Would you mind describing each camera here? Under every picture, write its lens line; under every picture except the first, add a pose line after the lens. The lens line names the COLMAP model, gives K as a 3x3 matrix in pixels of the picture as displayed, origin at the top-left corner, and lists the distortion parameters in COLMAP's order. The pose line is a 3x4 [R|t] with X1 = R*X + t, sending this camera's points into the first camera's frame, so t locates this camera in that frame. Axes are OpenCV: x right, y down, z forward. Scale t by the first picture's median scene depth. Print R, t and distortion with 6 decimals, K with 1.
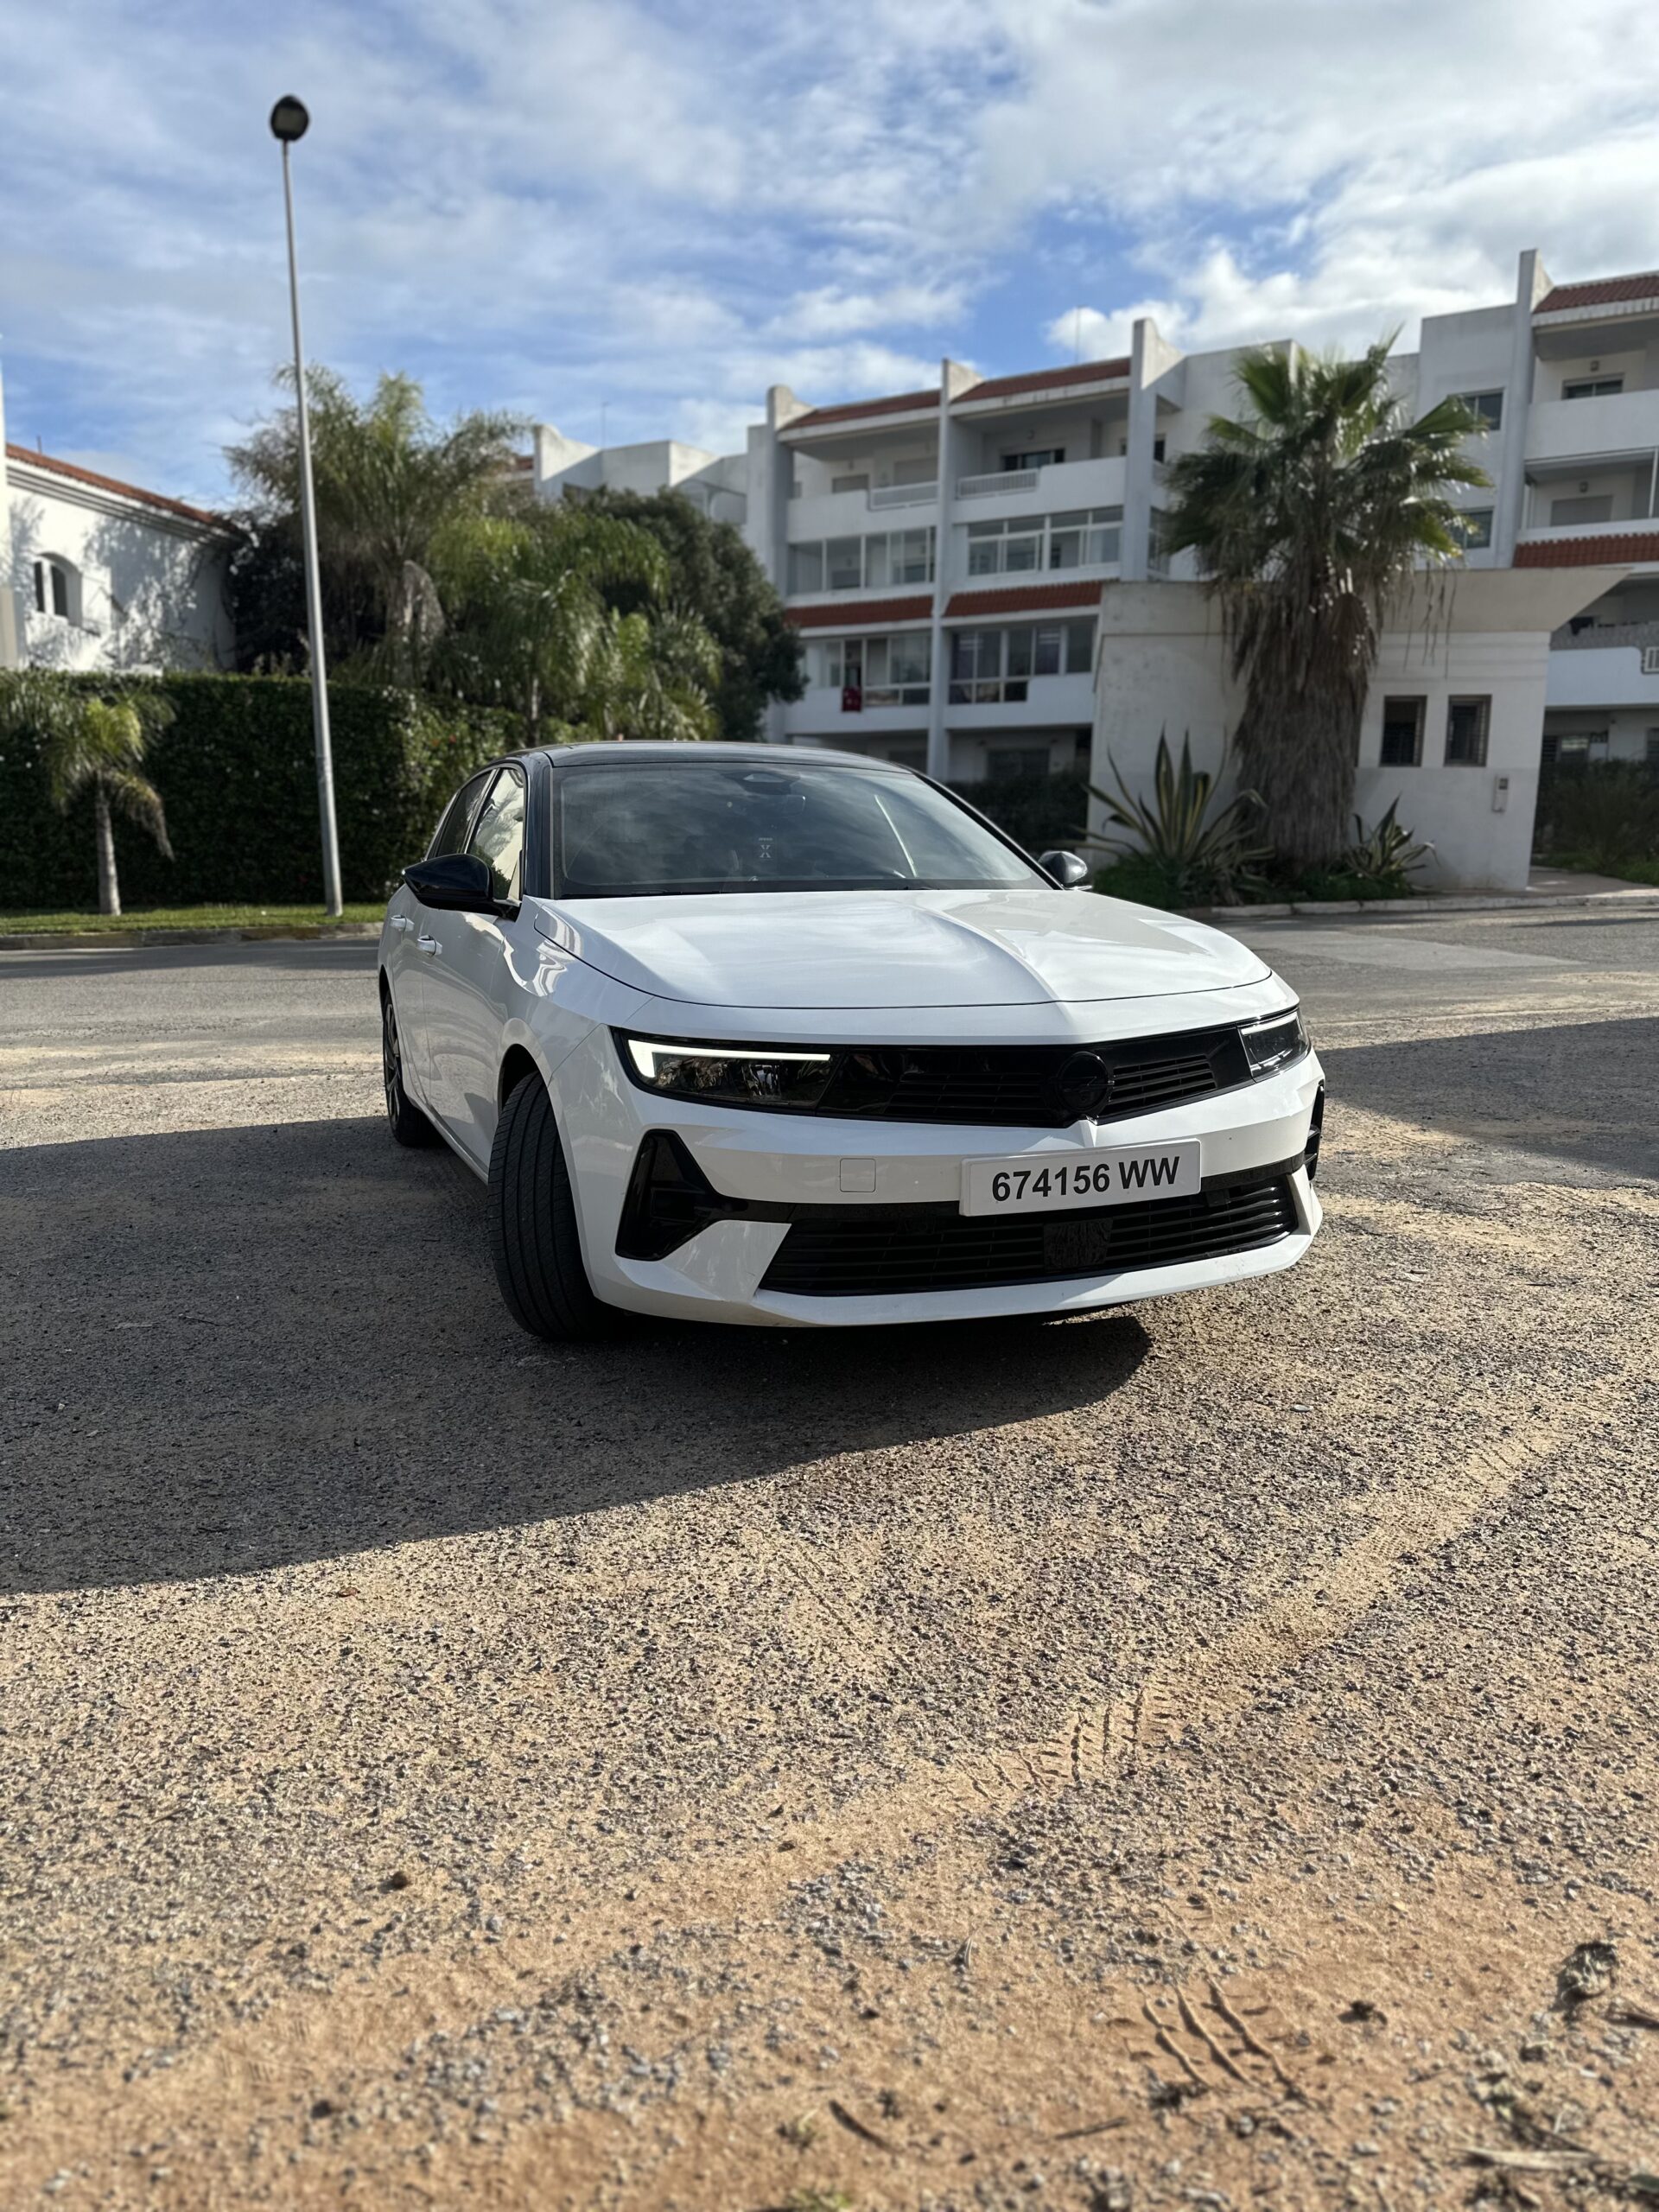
lens RADIAL K [[1550.5, 0, 829.4], [0, 1550.5, 1118.3], [0, 0, 1]] dist [0.126126, -0.195146]
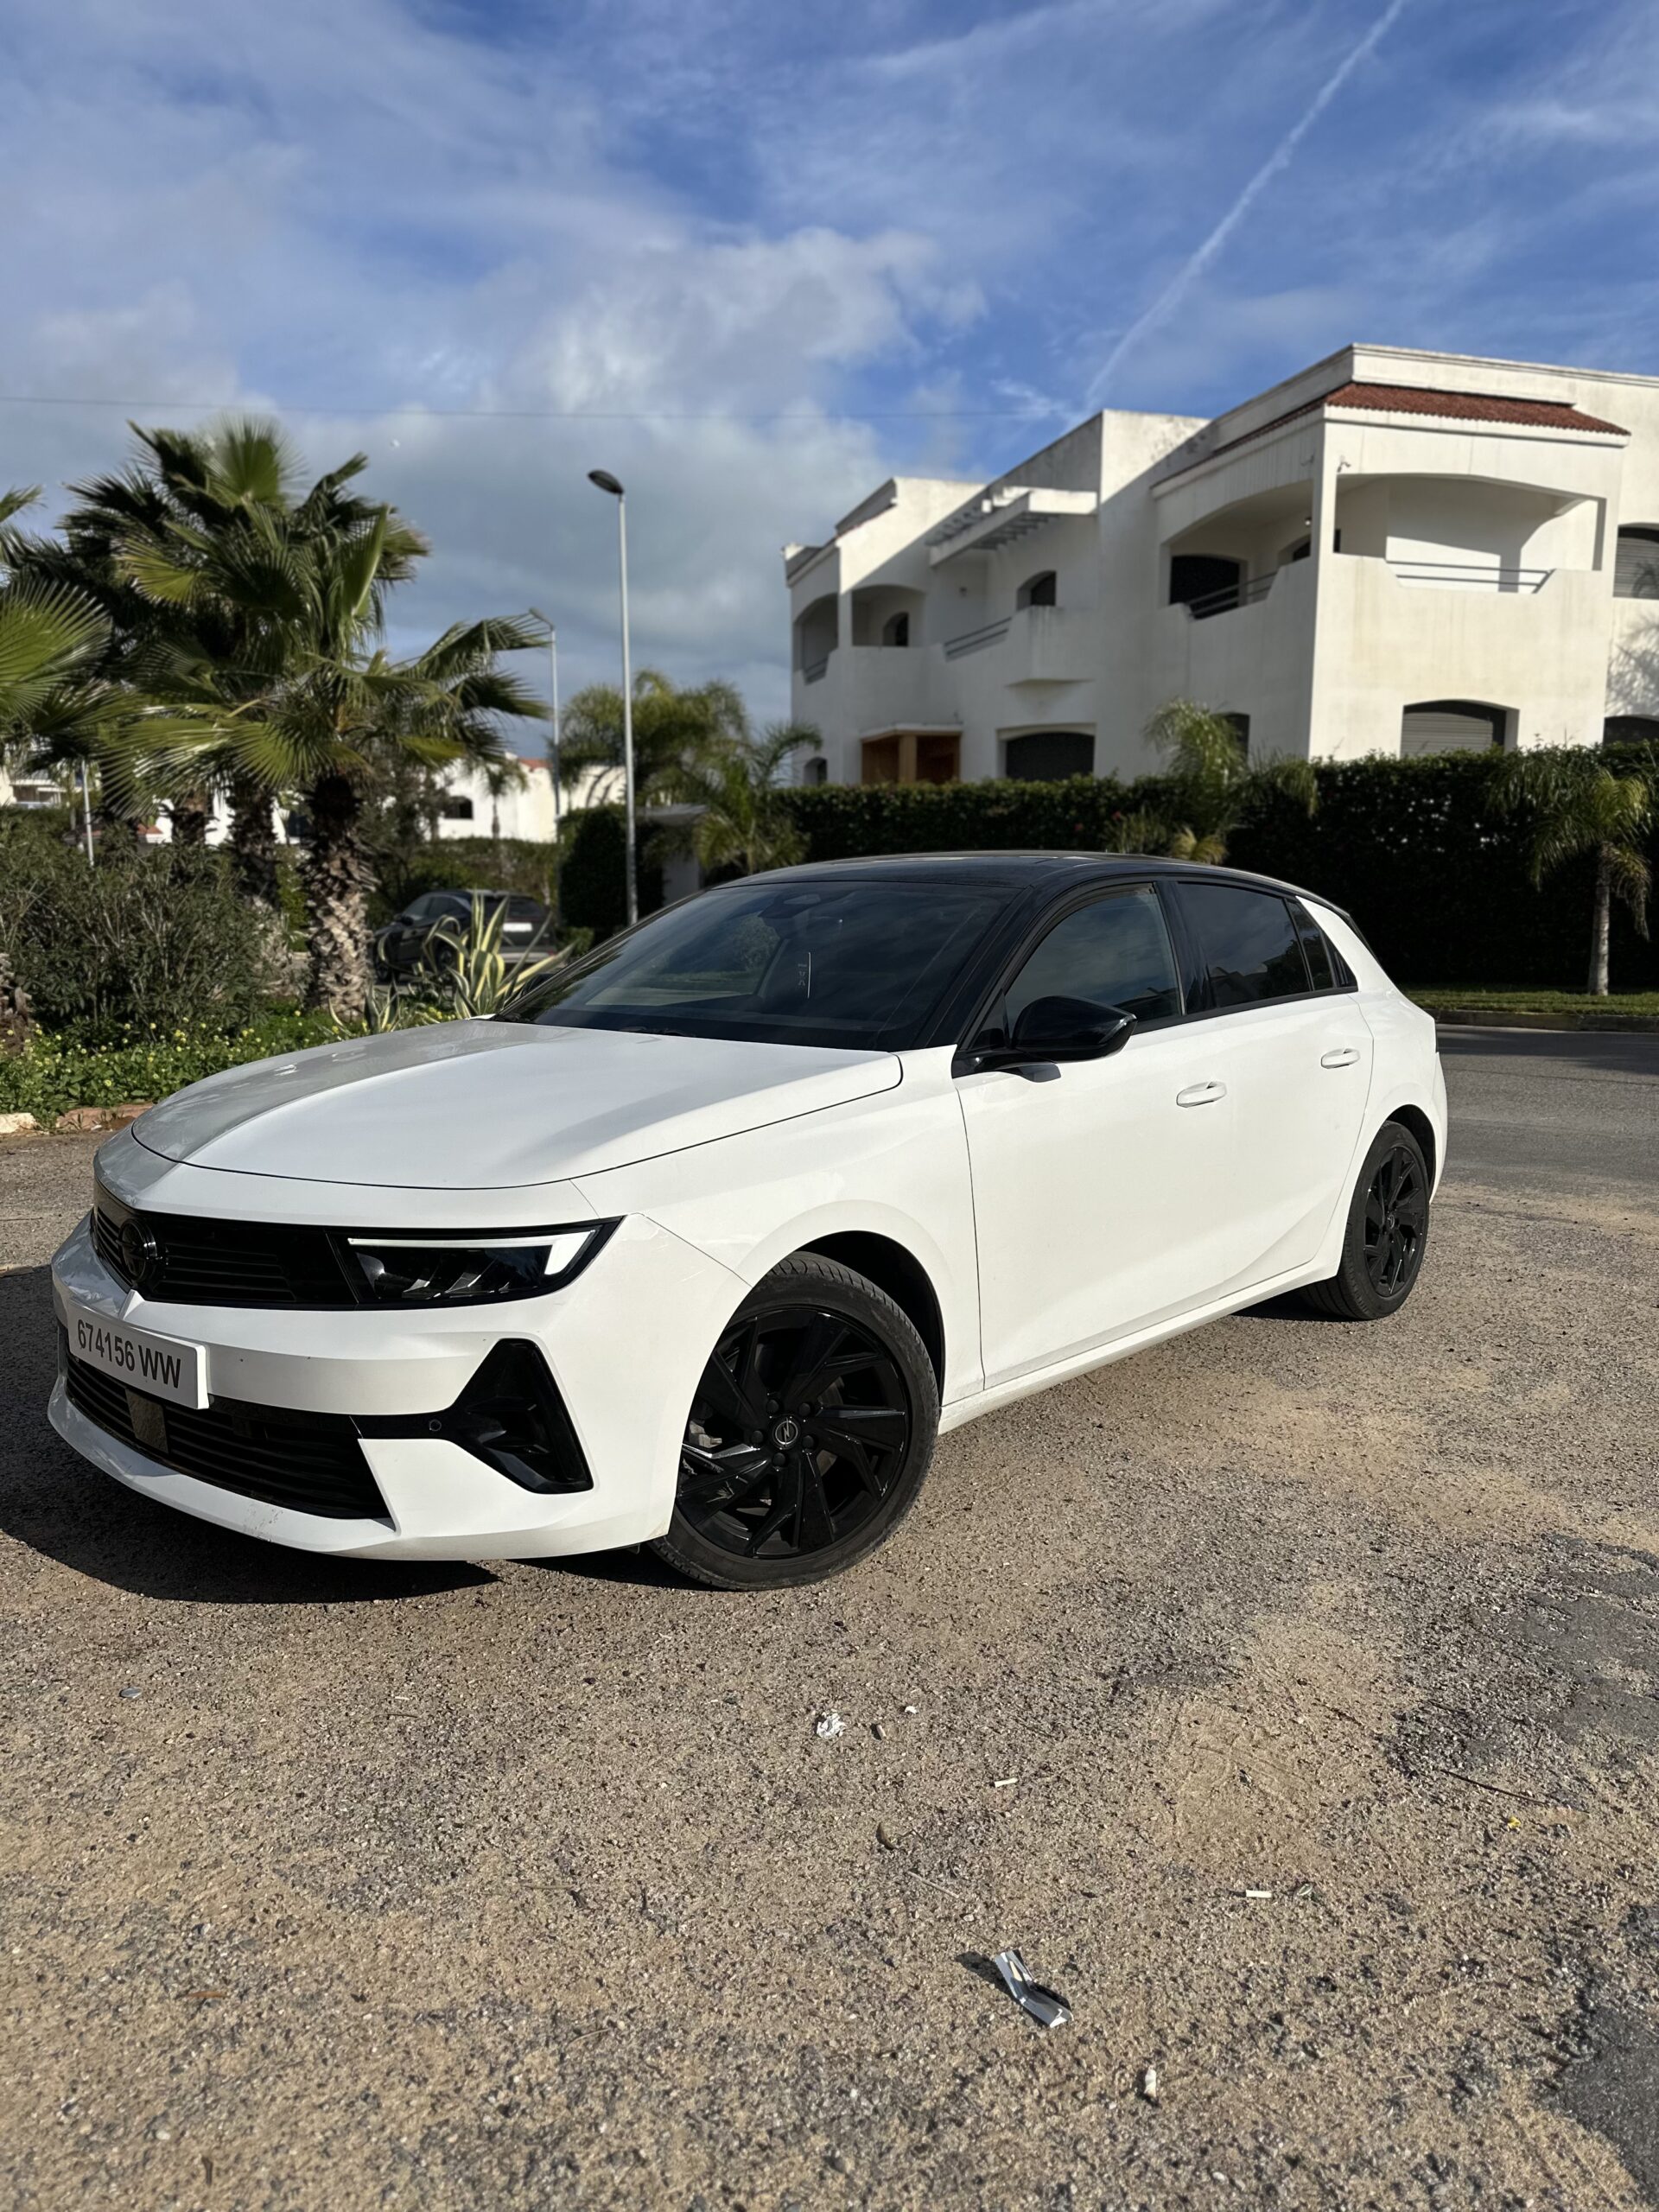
lens RADIAL K [[1550.5, 0, 829.4], [0, 1550.5, 1118.3], [0, 0, 1]] dist [0.126126, -0.195146]
pose [[0.428542, 0.123447, -0.895049, 0.734982], [-0.156492, 0.985791, 0.061035, -0.138954], [0.889866, 0.113912, 0.441771, 0.584014]]
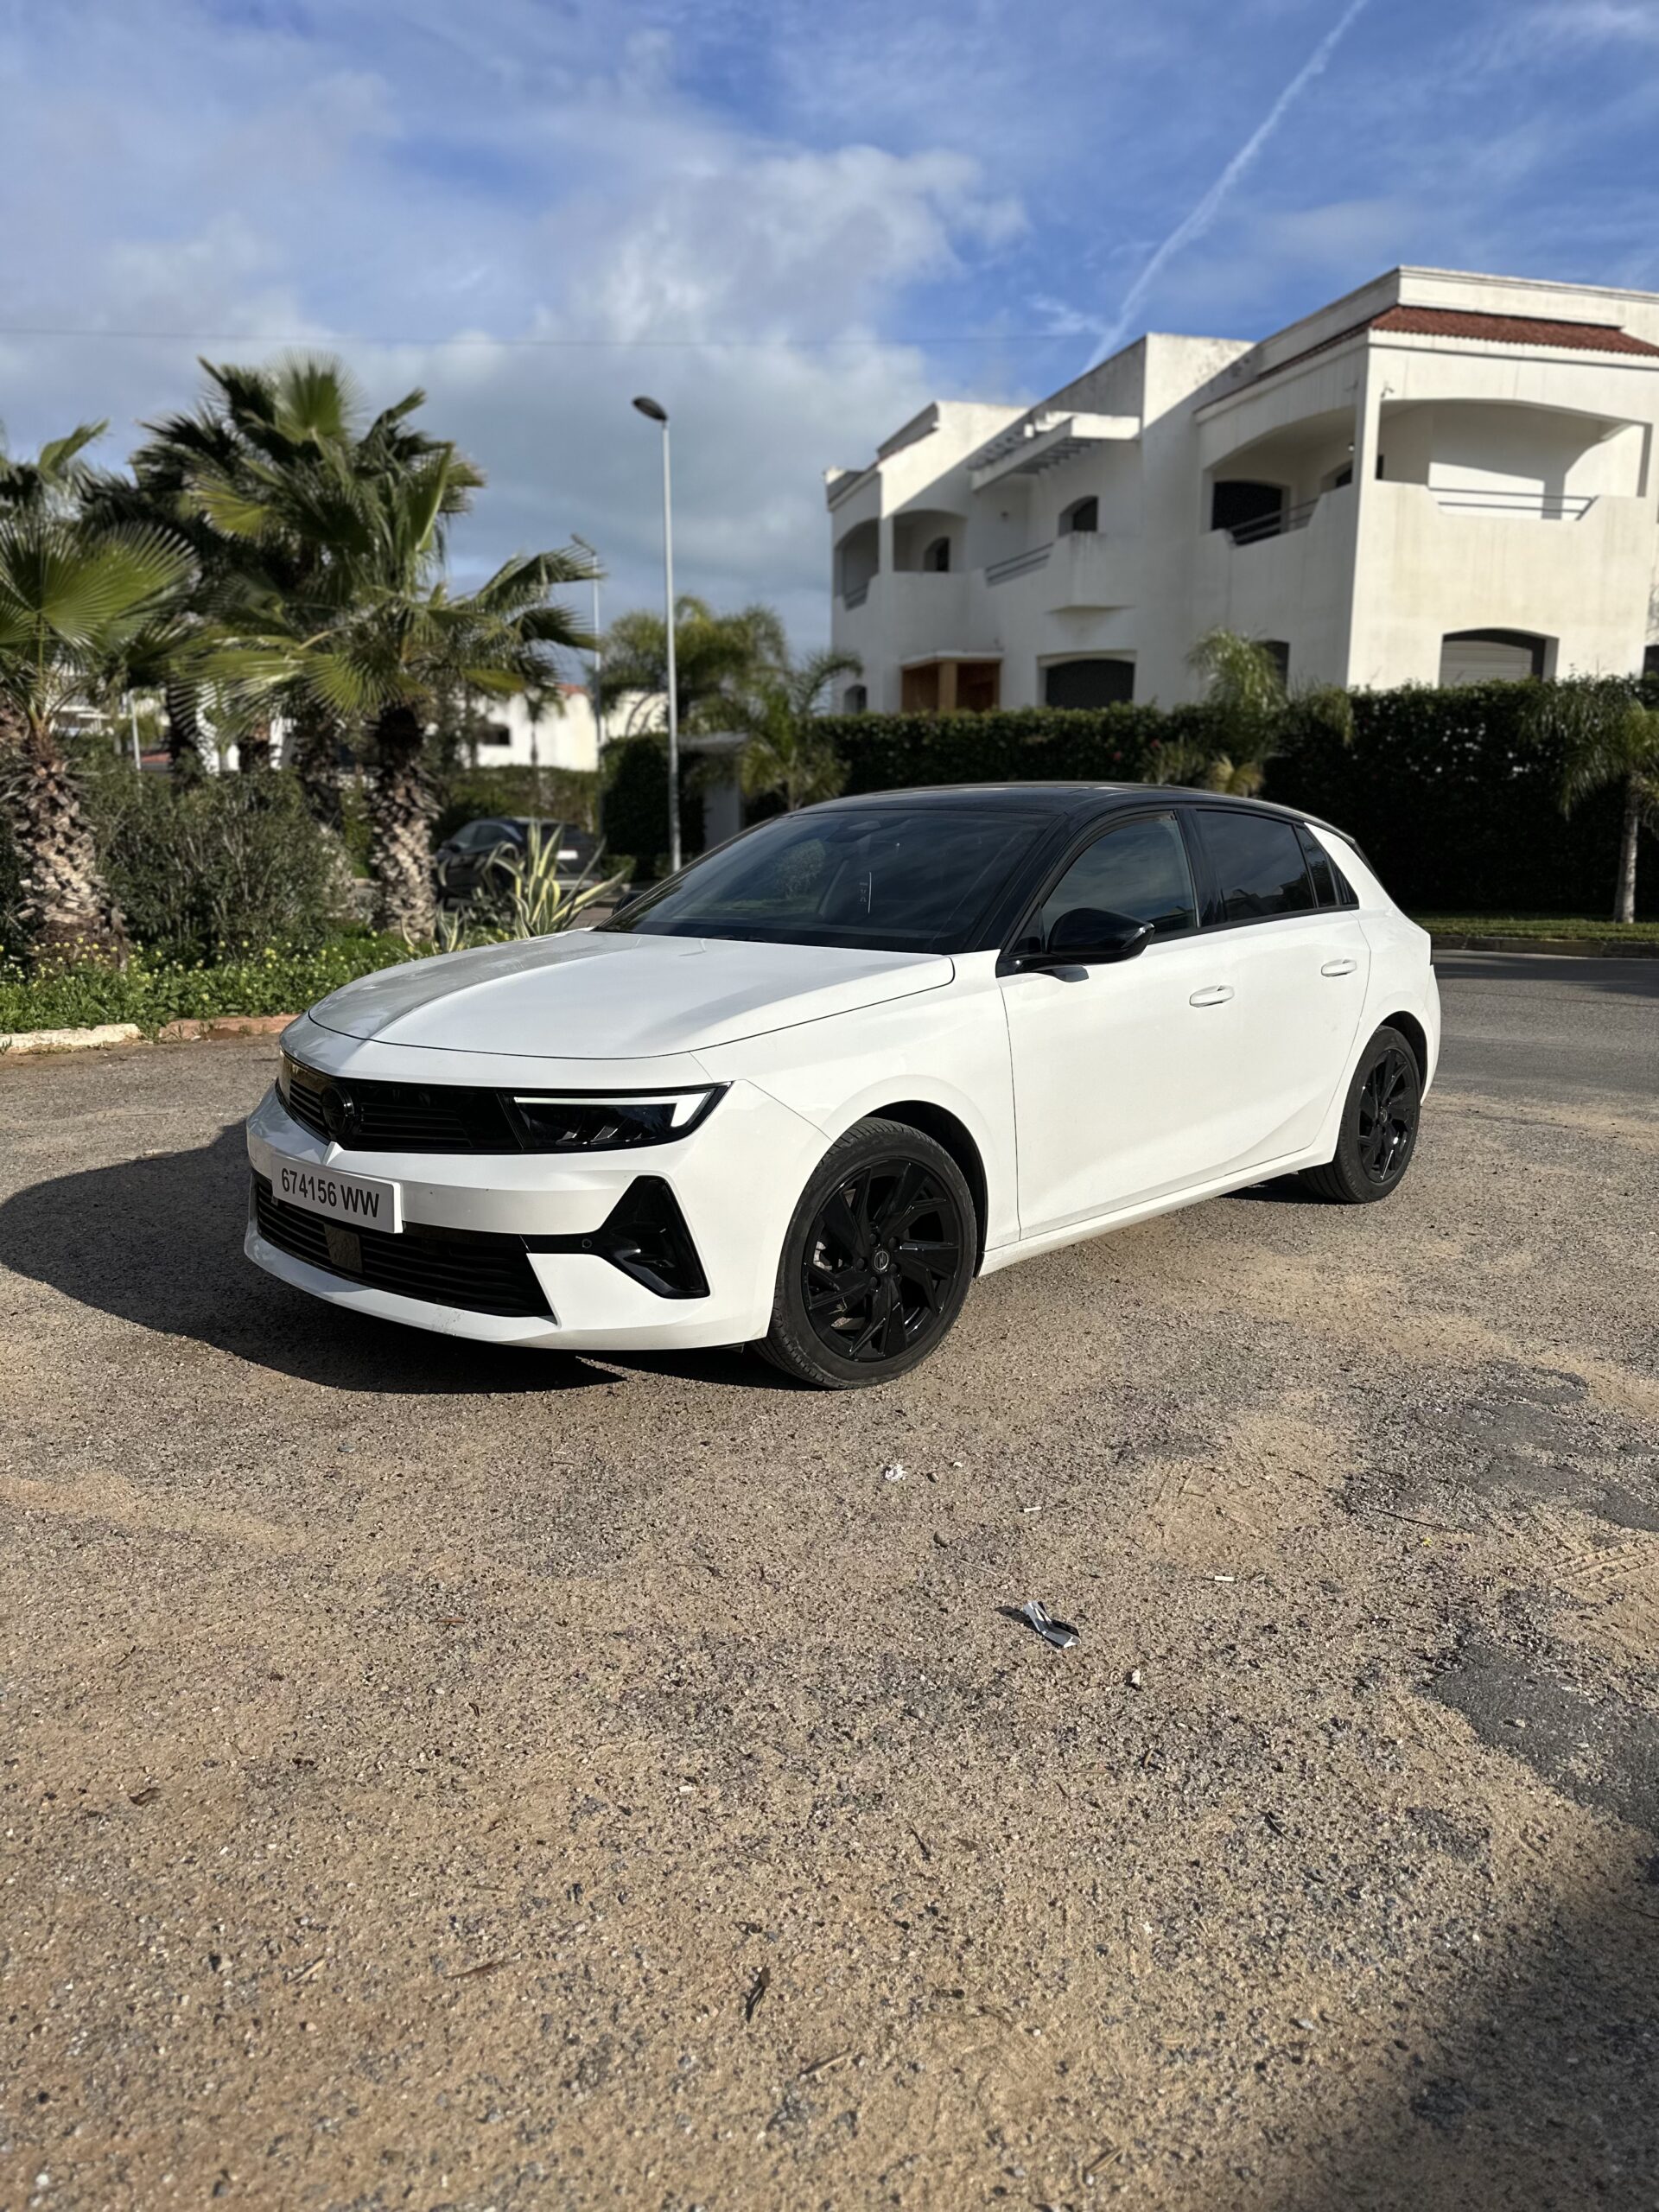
lens RADIAL K [[1550.5, 0, 829.4], [0, 1550.5, 1118.3], [0, 0, 1]] dist [0.126126, -0.195146]
pose [[0.408069, 0.165623, -0.897802, 0.844927], [-0.160542, 0.981100, 0.108020, -0.125018], [0.898725, 0.100055, 0.426946, 0.518154]]
